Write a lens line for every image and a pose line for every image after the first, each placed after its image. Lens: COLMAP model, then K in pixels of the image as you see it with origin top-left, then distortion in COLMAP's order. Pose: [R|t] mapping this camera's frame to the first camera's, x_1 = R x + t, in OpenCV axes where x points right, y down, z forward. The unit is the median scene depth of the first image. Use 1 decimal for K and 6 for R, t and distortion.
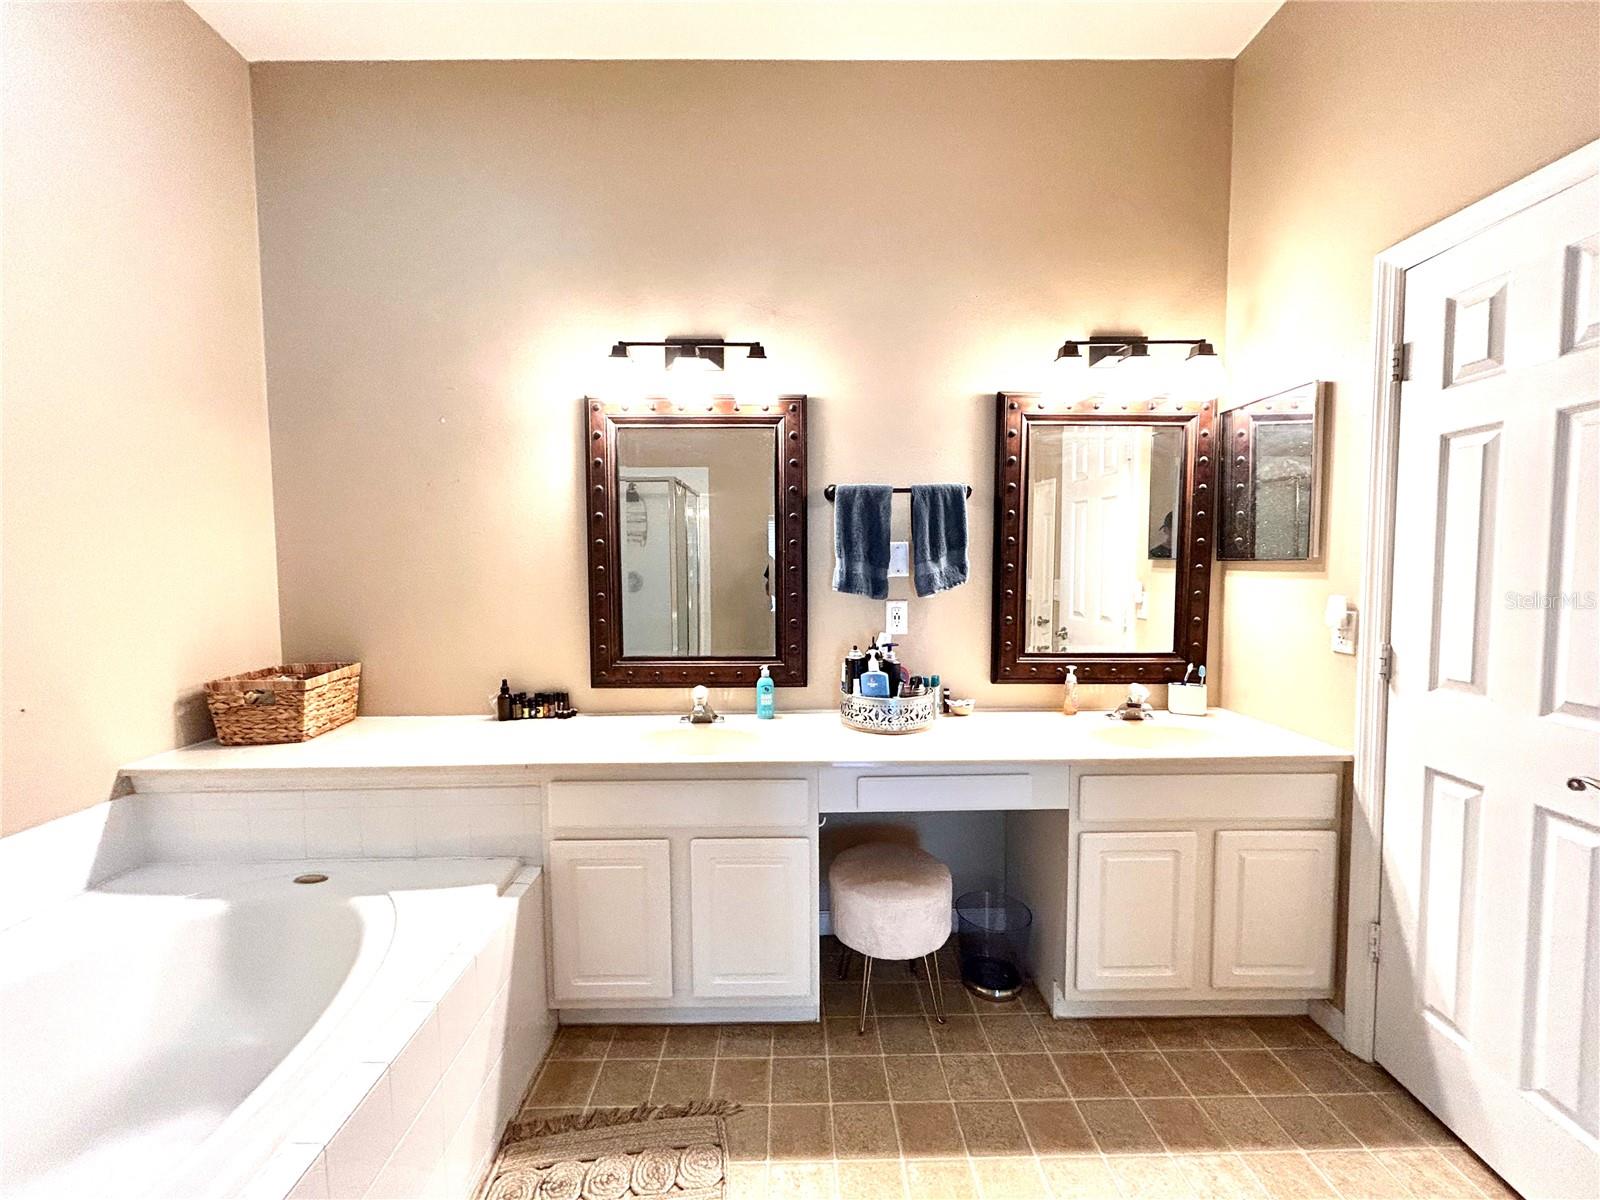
lens RADIAL K [[647.4, 0, 799.8], [0, 647.4, 599.5], [0, 0, 1]] dist [-0.000435, 0.001389]
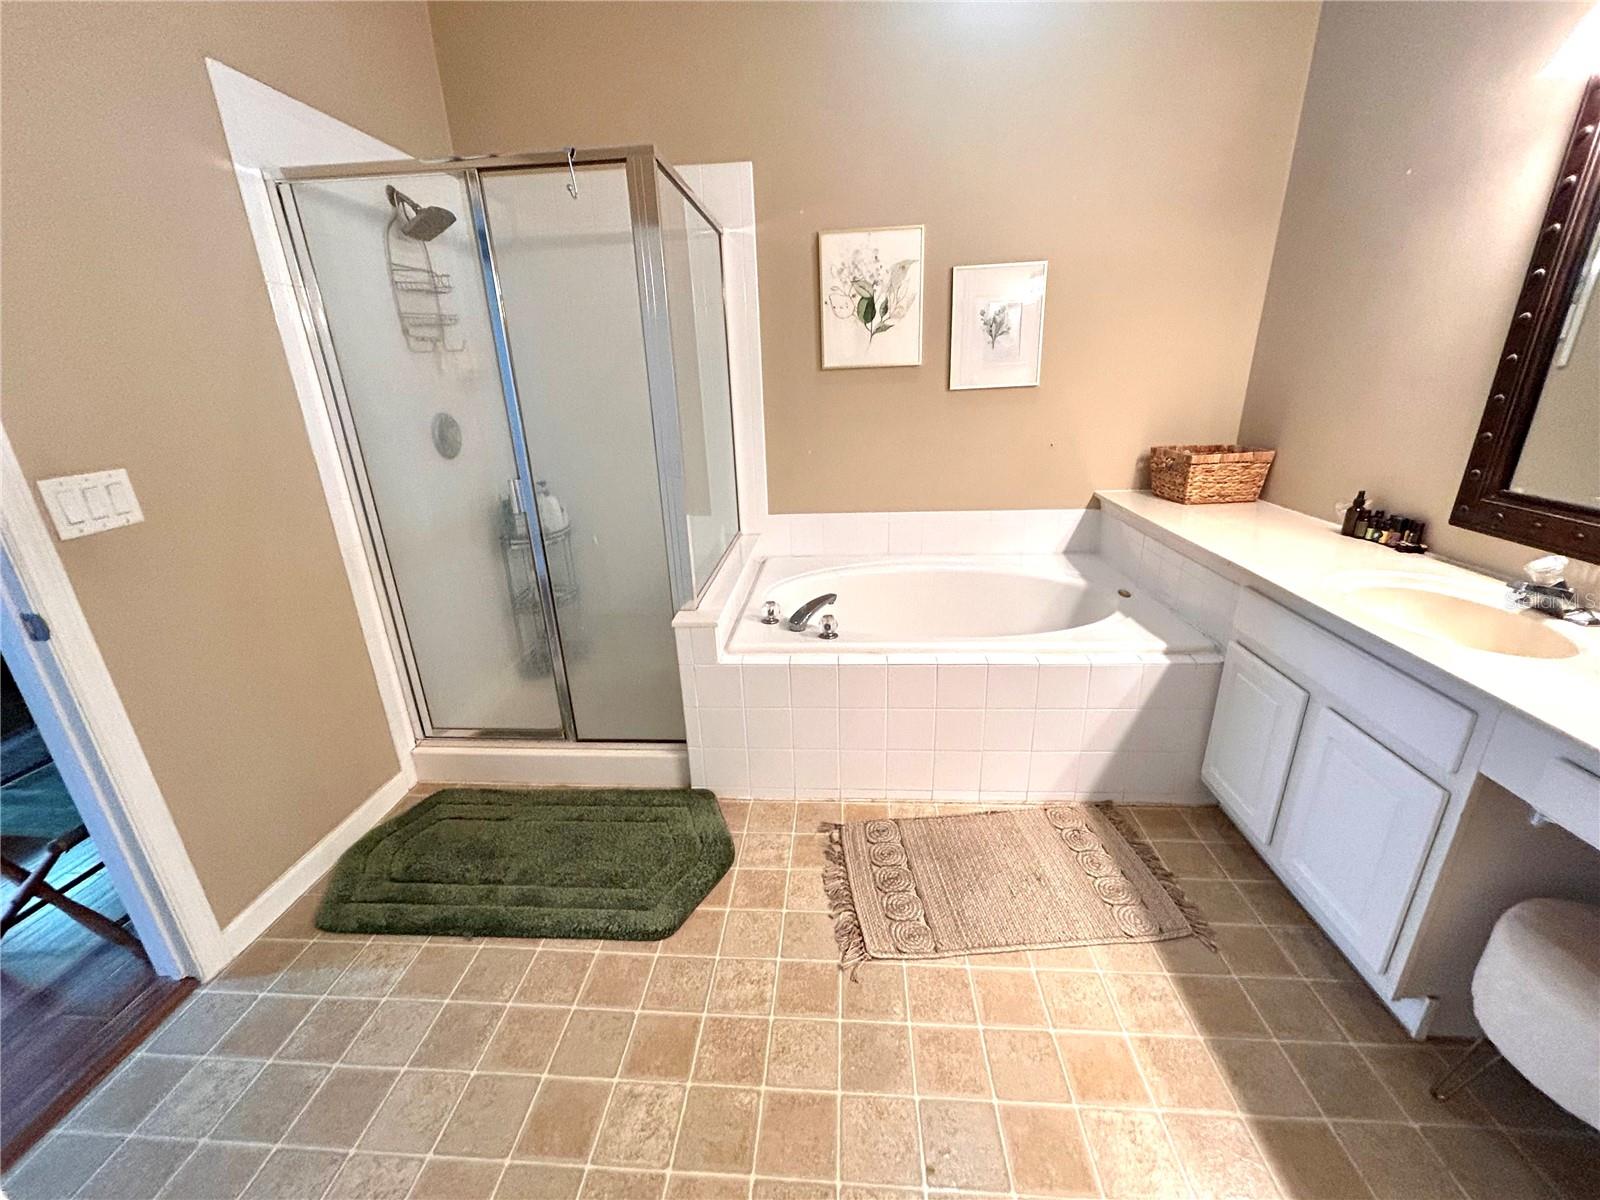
lens RADIAL K [[647.4, 0, 794.3], [0, 647.4, 598.8], [0, 0, 1]] dist [-0.000435, 0.001389]
pose [[-0.087193, 0.344353, -0.934783, 0.536794], [-0.027520, 0.937166, 0.347798, -0.028770], [0.995811, 0.056050, -0.072237, 0.312189]]
